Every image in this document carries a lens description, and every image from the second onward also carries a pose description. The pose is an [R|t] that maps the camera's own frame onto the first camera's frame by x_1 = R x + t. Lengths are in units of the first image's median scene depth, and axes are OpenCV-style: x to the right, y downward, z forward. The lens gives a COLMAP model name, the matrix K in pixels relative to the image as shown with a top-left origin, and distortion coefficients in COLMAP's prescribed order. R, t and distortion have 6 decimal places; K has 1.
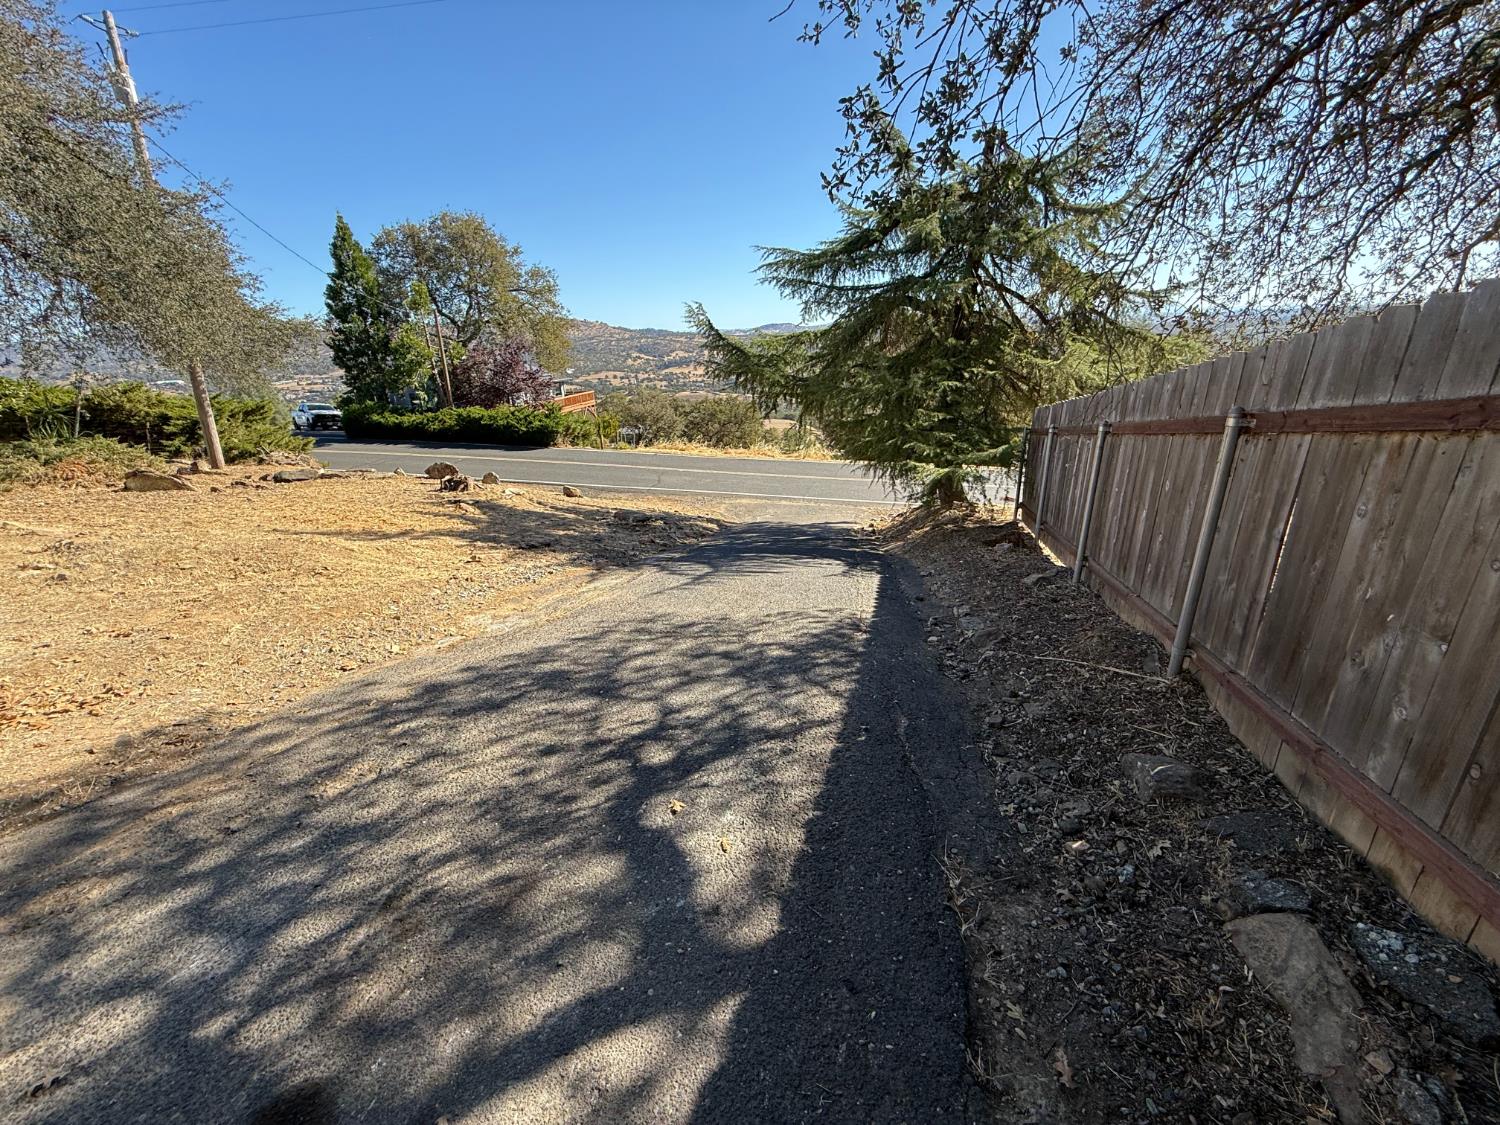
lens RADIAL K [[598.4, 0, 744.6], [0, 598.4, 561.2], [0, 0, 1]] dist [0.001031, 0.000306]
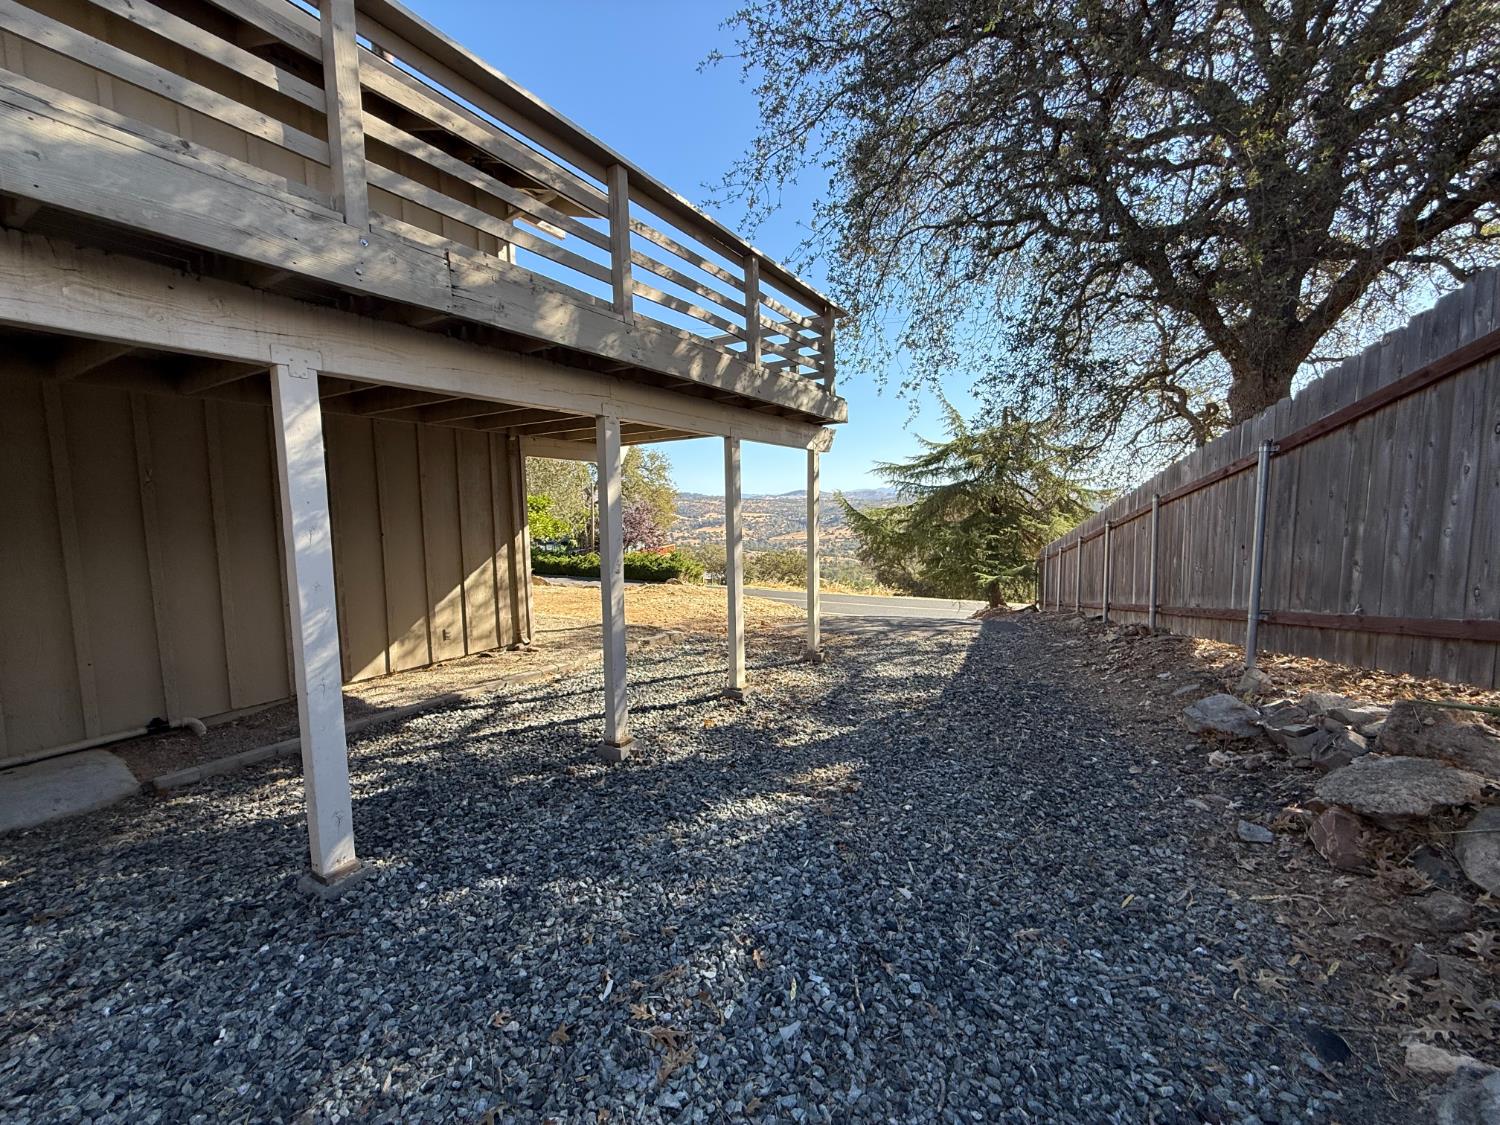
lens RADIAL K [[598.4, 0, 744.6], [0, 598.4, 561.2], [0, 0, 1]] dist [0.001031, 0.000306]
pose [[0.998751, 0.022180, -0.044778, -0.750218], [-0.032883, 0.966450, -0.254740, 0.607195], [0.037626, 0.255894, 0.965972, -1.764428]]
